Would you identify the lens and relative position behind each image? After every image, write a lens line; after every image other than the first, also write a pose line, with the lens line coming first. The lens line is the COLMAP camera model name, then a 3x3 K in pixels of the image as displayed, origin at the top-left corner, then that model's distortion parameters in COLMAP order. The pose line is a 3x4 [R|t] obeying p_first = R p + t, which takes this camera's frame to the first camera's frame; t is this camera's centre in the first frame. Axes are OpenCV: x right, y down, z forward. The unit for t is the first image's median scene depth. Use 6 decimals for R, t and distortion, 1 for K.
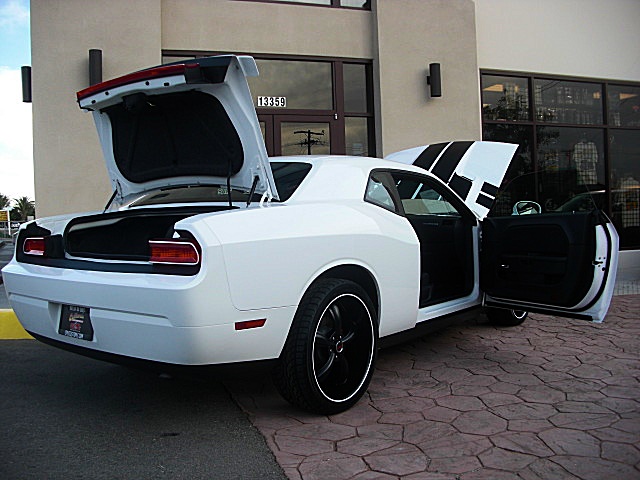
lens RADIAL K [[625.5, 0, 314.2], [0, 625.5, 240.5], [0, 0, 1]] dist [-0.210268, 0.187097]
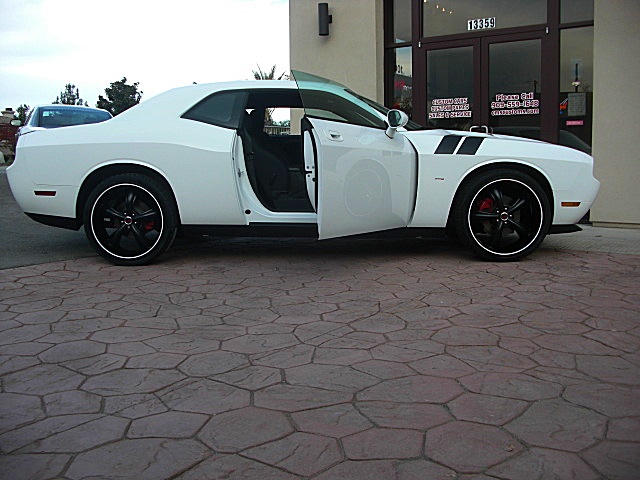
lens RADIAL K [[625.5, 0, 314.2], [0, 625.5, 240.5], [0, 0, 1]] dist [-0.210268, 0.187097]
pose [[0.583892, 0.119274, -0.803022, 1.304977], [-0.037624, 0.992061, 0.119994, 0.026617], [0.810959, -0.039851, 0.583744, 0.469088]]
